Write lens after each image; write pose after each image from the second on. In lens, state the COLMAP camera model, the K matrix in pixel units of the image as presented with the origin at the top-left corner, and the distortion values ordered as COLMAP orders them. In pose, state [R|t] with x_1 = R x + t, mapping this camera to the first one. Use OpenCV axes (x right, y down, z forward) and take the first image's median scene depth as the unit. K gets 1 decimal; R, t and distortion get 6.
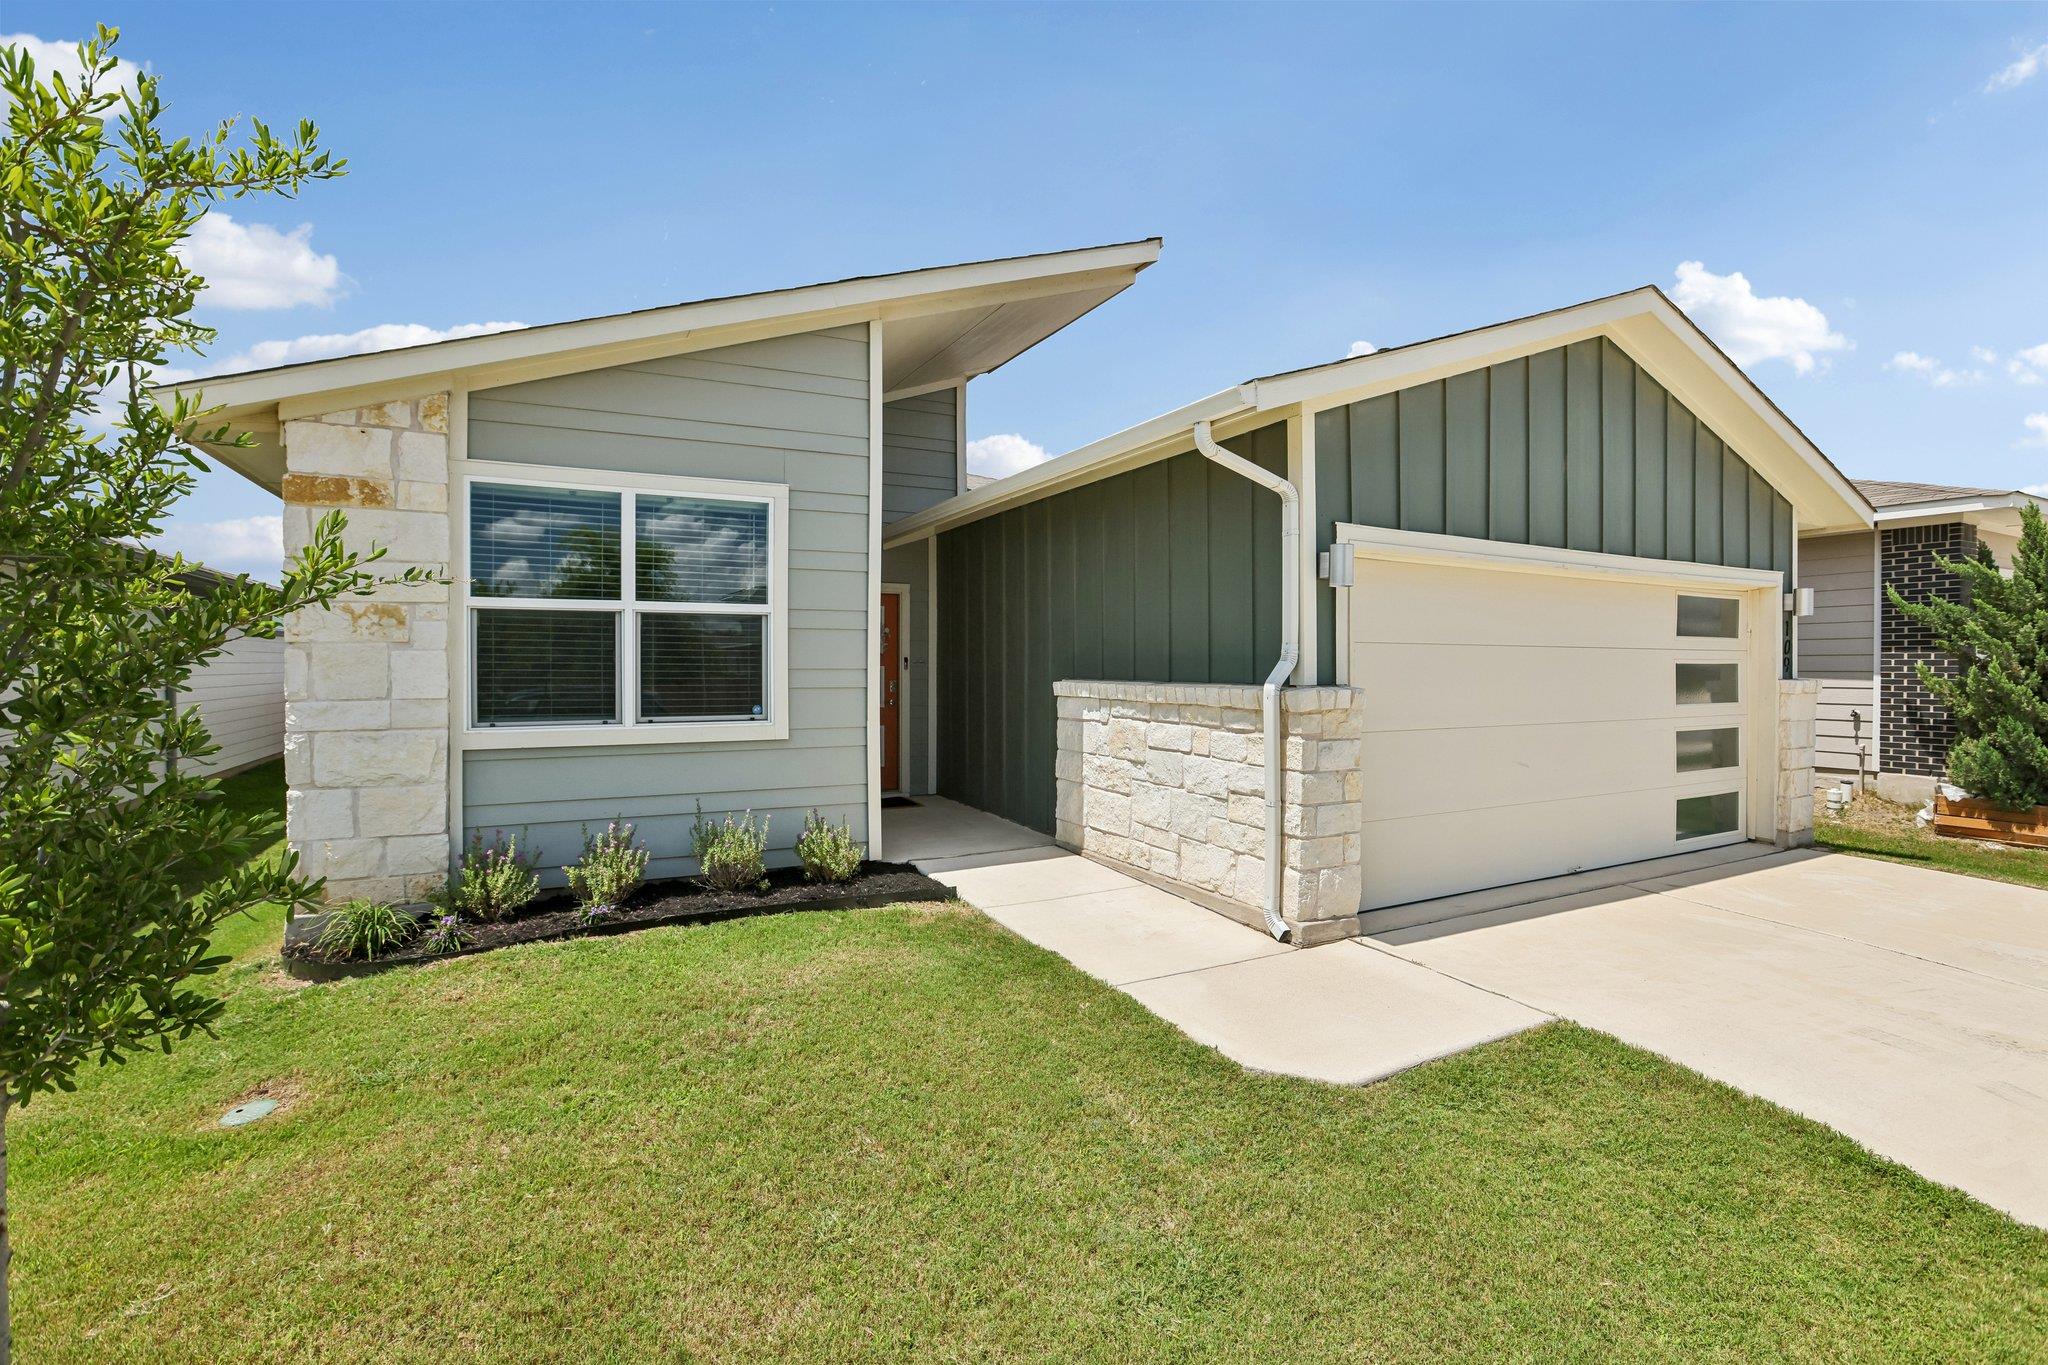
lens RADIAL K [[925.2, 0, 1018.6], [0, 925.2, 677.5], [0, 0, 1]] dist [-0.026561, -0.000108]
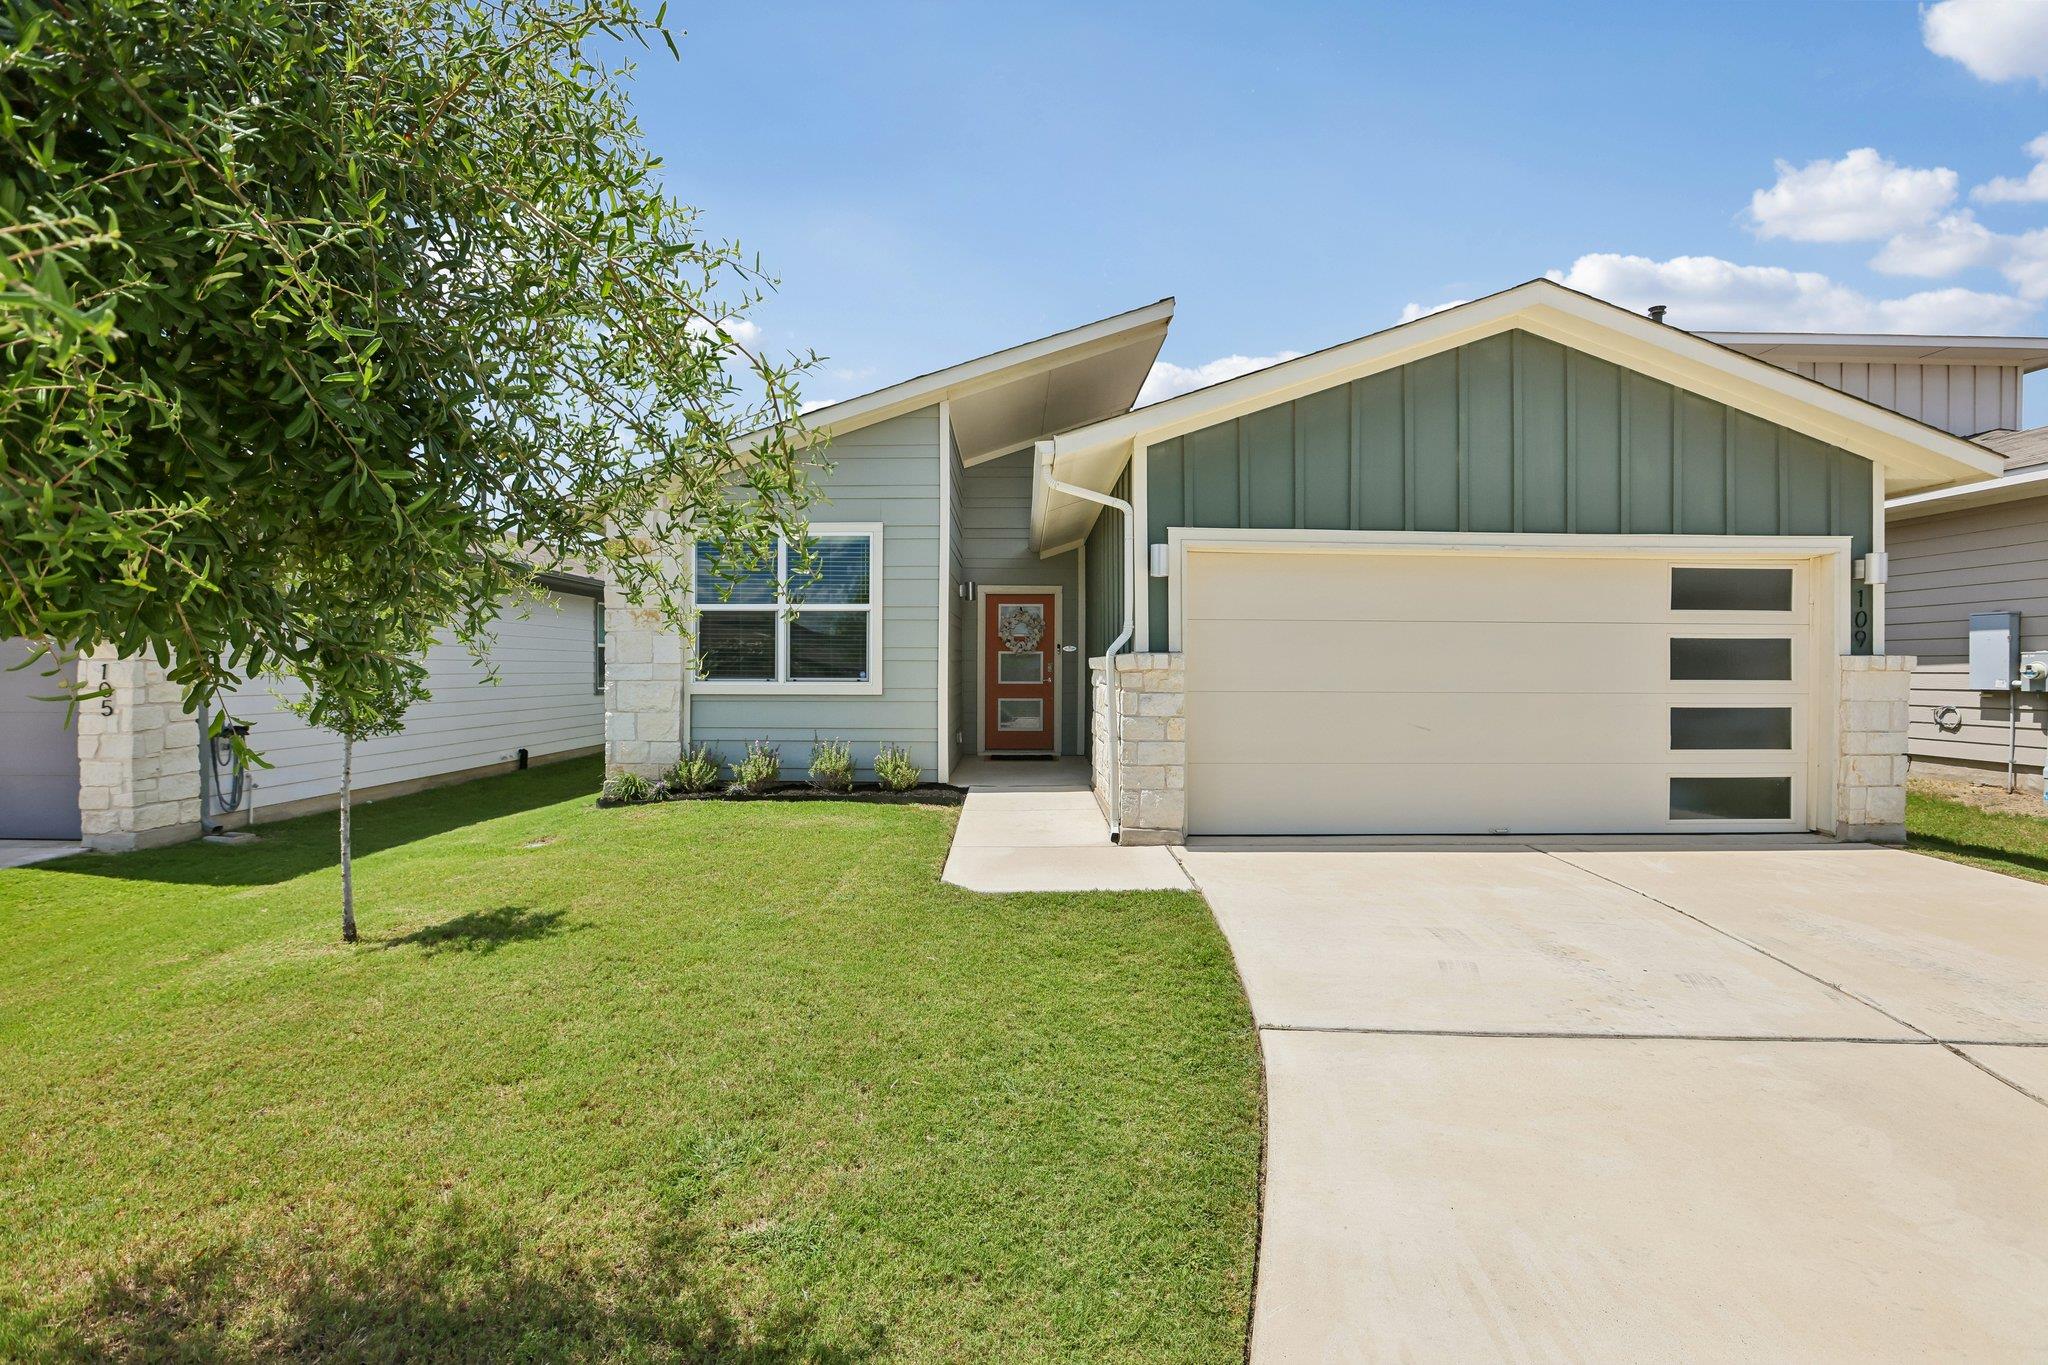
lens RADIAL K [[925.2, 0, 1020.4], [0, 925.2, 681.6], [0, 0, 1]] dist [-0.026561, -0.000108]
pose [[0.891010, 0.008679, -0.453900, 0.672676], [-0.009478, 0.999955, 0.000514, 0.046224], [0.453884, 0.003844, 0.891052, -0.234141]]
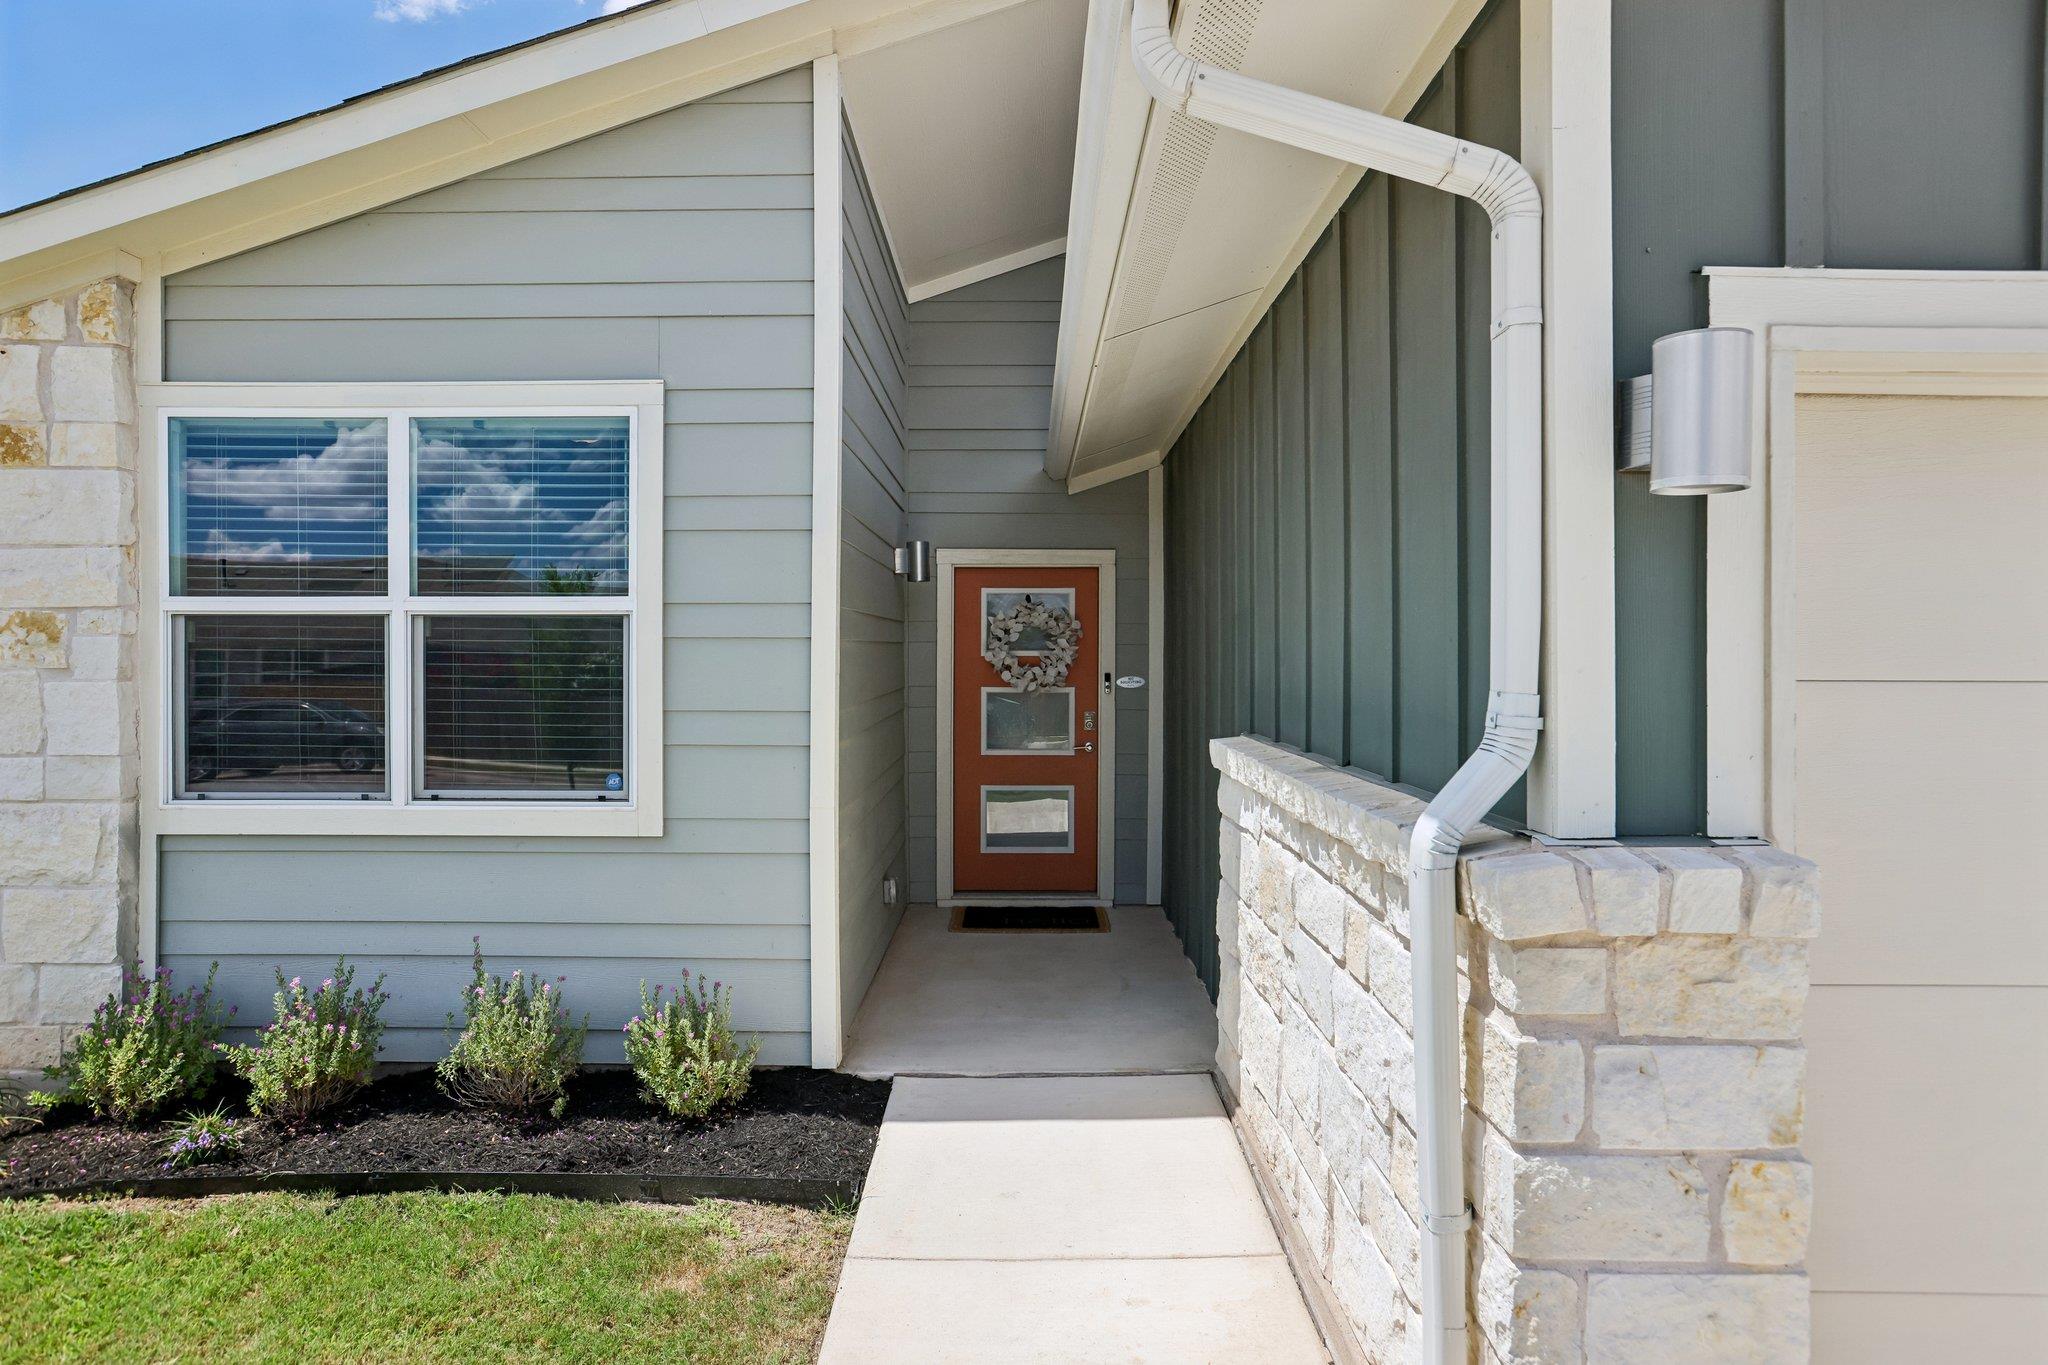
lens RADIAL K [[1142.7, 0, 1024.7], [0, 1142.7, 674.2], [0, 0, 1]] dist [-0.001917, 0.002134]
pose [[0.889811, 0.007450, -0.456268, 0.284092], [-0.007616, 0.999970, 0.001474, -0.036994], [0.456265, 0.002164, 0.889841, 0.527120]]
